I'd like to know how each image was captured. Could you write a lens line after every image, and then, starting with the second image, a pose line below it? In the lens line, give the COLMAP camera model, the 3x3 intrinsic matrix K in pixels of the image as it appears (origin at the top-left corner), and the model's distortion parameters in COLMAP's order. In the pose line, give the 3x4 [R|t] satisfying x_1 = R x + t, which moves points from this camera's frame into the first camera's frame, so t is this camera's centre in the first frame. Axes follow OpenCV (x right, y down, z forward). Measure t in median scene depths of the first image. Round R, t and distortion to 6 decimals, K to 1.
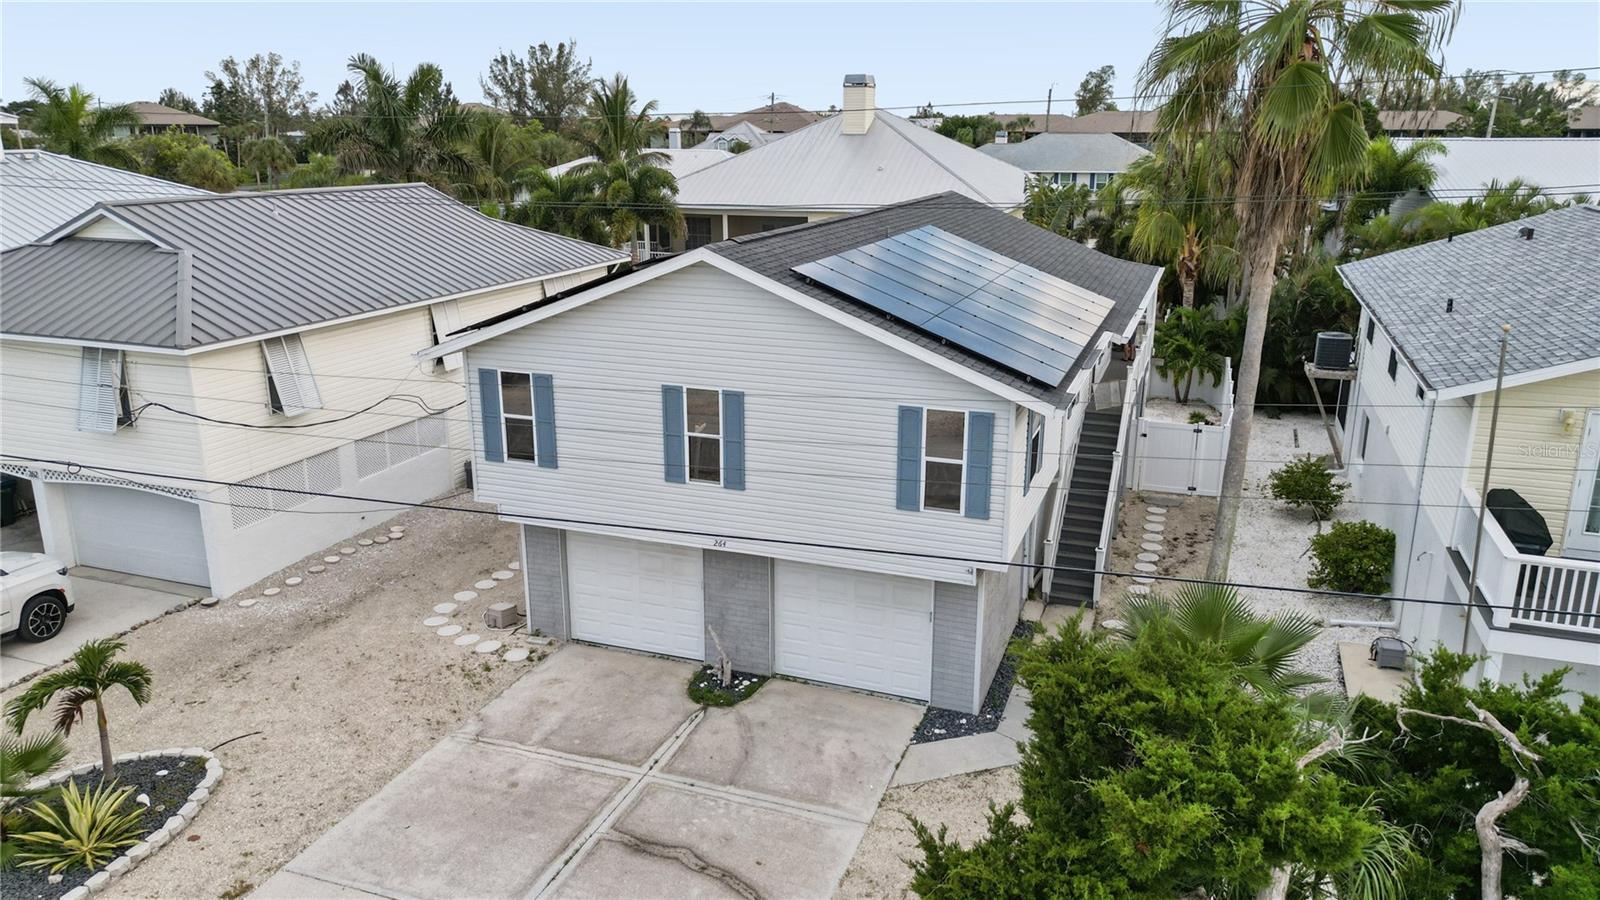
lens RADIAL K [[1135.5, 0, 800.0], [0, 1135.5, 450.0], [0, 0, 1]] dist [0.035539, -0.006267]
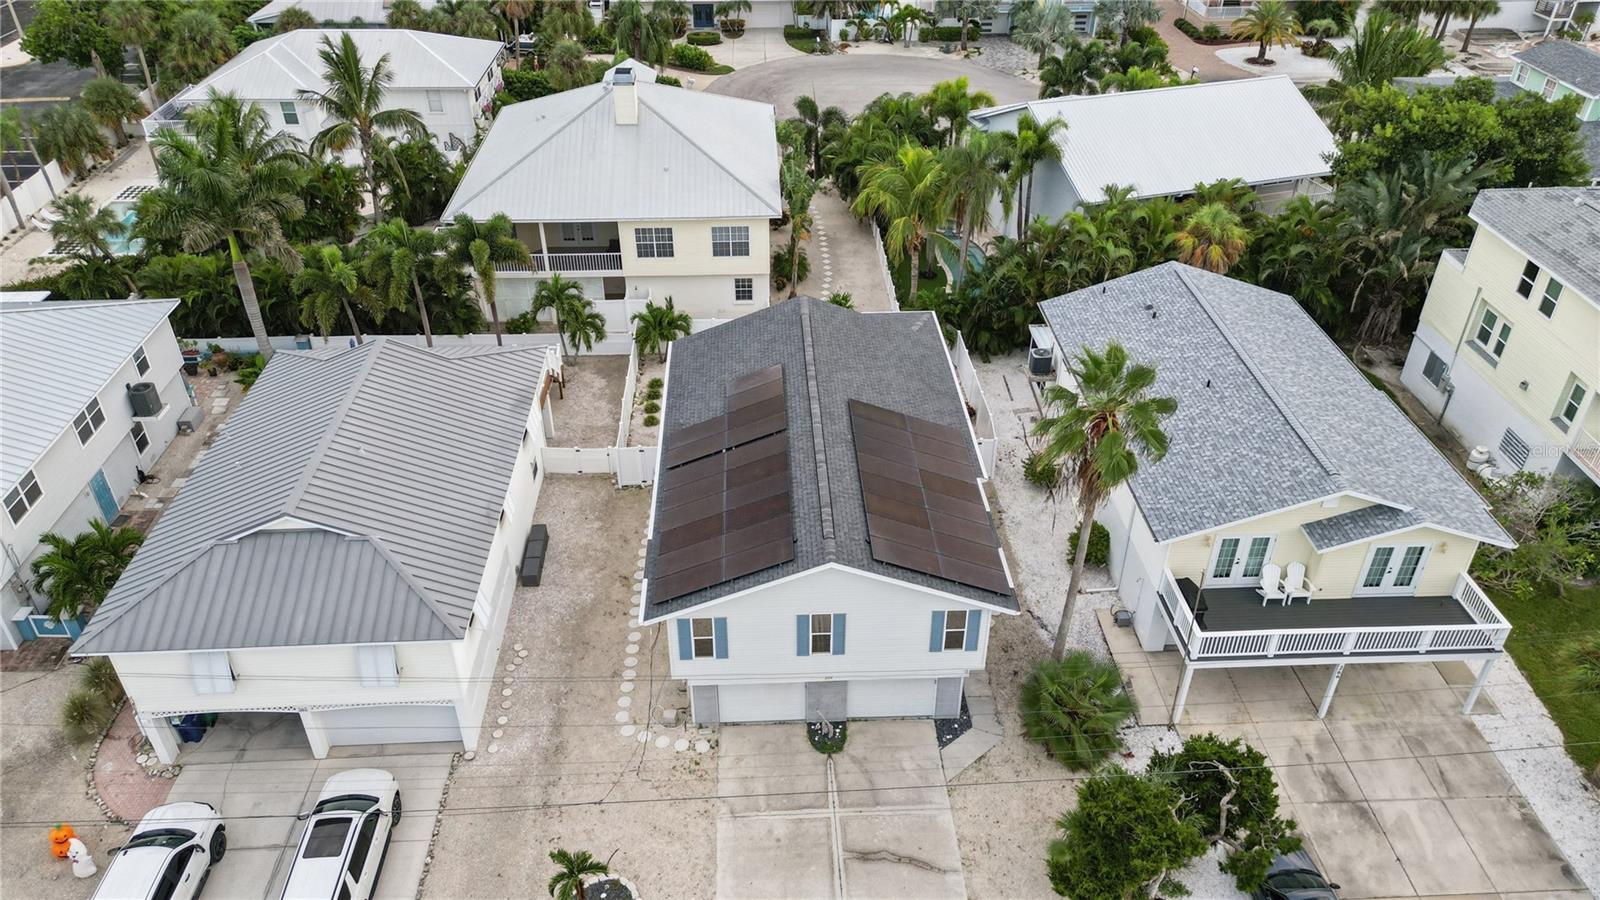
lens RADIAL K [[1135.5, 0, 800.0], [0, 1135.5, 450.0], [0, 0, 1]] dist [0.035539, -0.006267]
pose [[0.921186, -0.220079, 0.320907, -0.605090], [0.107469, 0.936510, 0.333766, -0.857297], [-0.373988, -0.272973, 0.886352, -0.498672]]
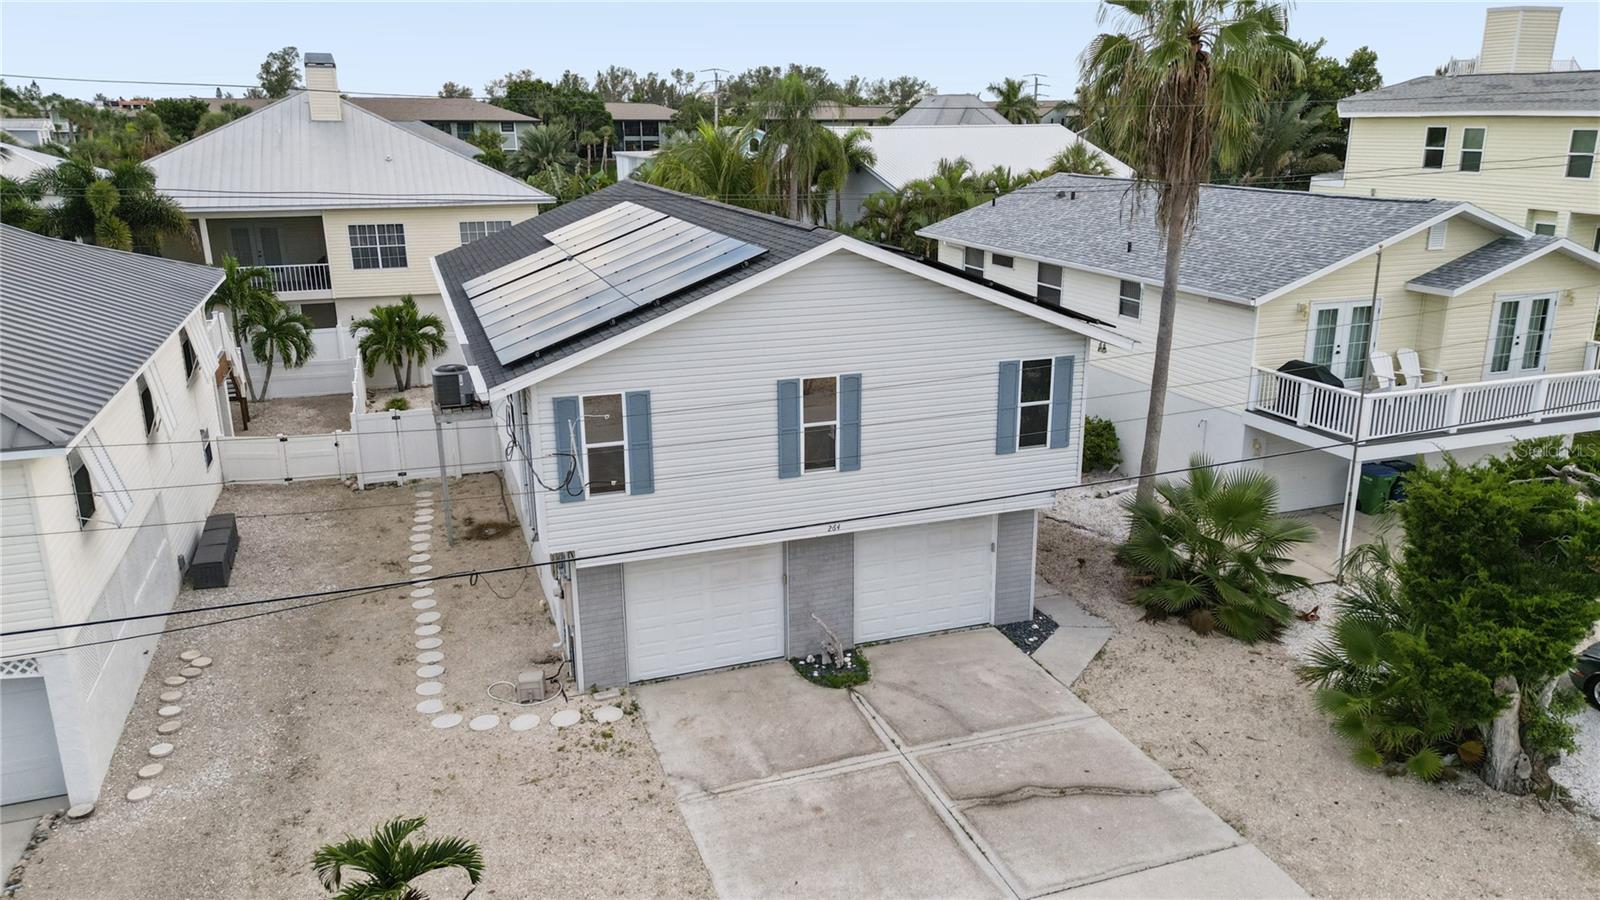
lens RADIAL K [[1149.7, 0, 822.4], [0, 1149.7, 439.3], [0, 0, 1]] dist [0.056948, -0.053381]
pose [[0.757344, -0.178595, 0.628119, -0.688177], [0.179841, 0.981721, 0.062296, -0.058771], [-0.627764, 0.065782, 0.775620, 0.200153]]
